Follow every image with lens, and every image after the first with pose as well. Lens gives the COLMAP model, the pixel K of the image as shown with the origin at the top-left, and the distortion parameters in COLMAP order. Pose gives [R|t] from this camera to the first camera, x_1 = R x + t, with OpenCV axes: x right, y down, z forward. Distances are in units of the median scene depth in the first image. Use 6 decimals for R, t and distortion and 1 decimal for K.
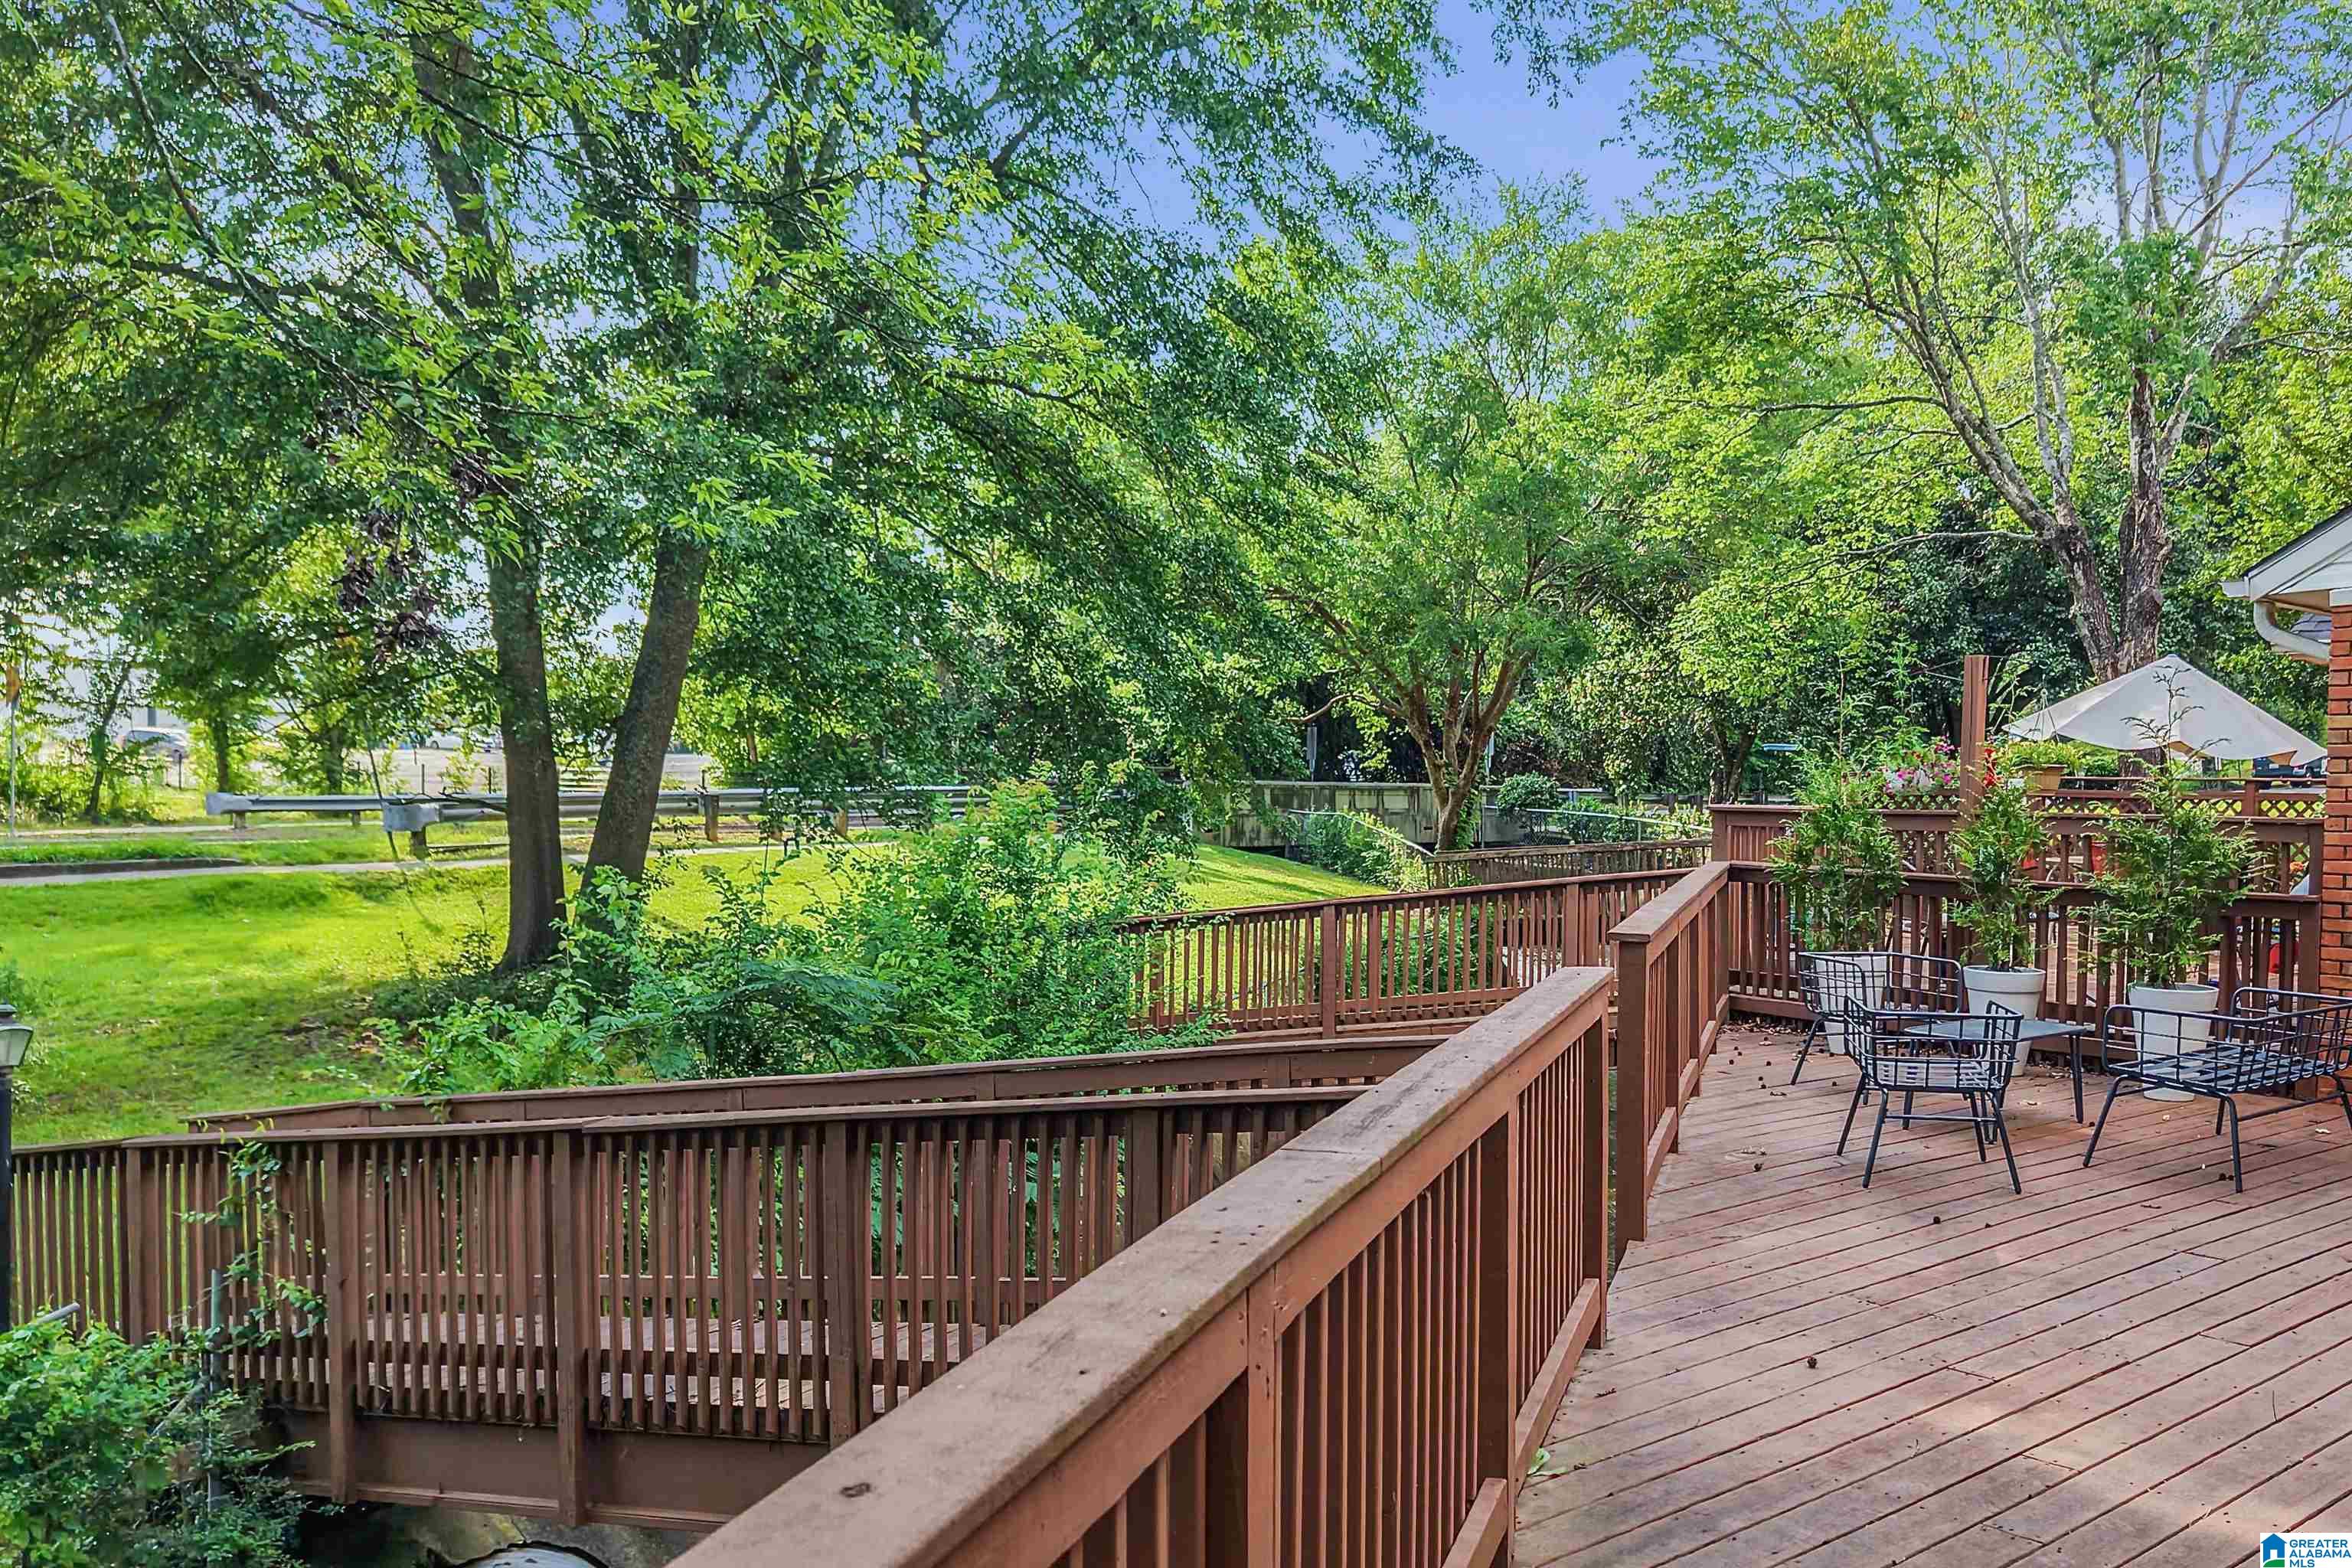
lens RADIAL K [[2318.5, 0, 1178.1], [0, 2318.5, 828.7], [0, 0, 1]] dist [0.000203, -0.010226]
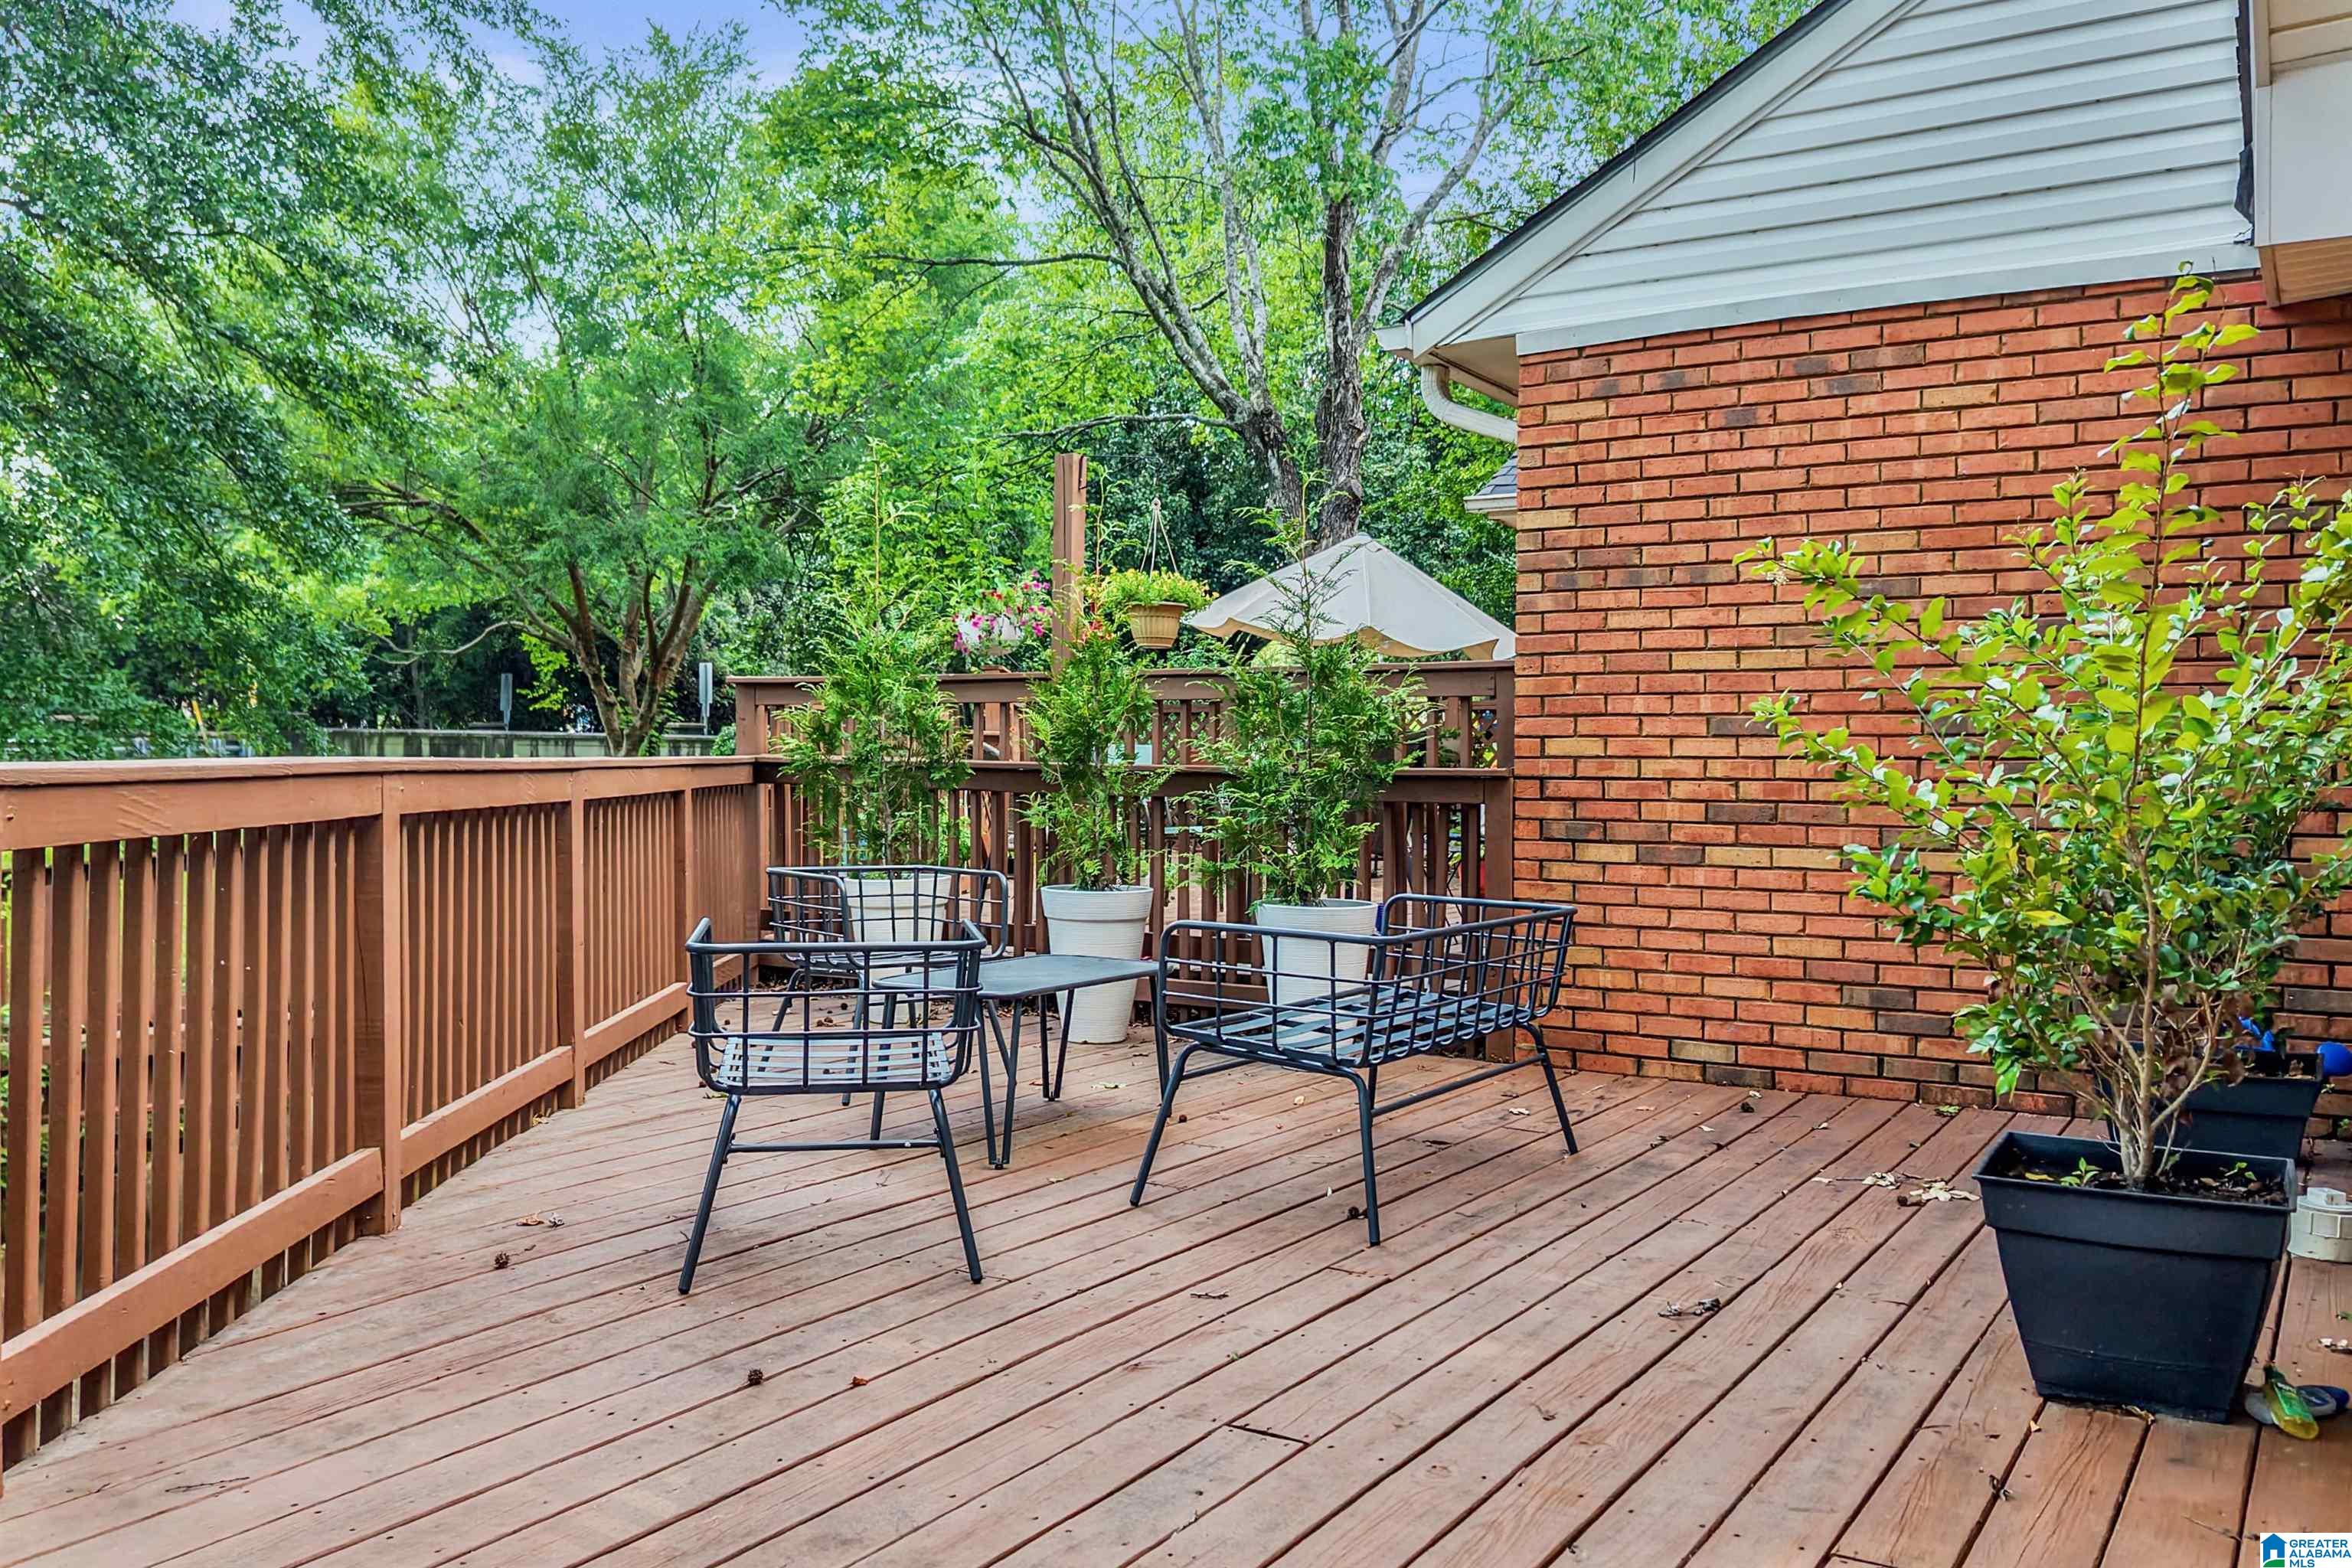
lens RADIAL K [[1884.3, 0, 1190.6], [0, 1884.3, 782.1], [0, 0, 1]] dist [0.042564, -0.005959]
pose [[0.963534, -0.009135, 0.267431, 0.228699], [0.016798, 0.999511, -0.026382, 0.043413], [-0.267059, 0.029913, 0.963216, 0.441572]]
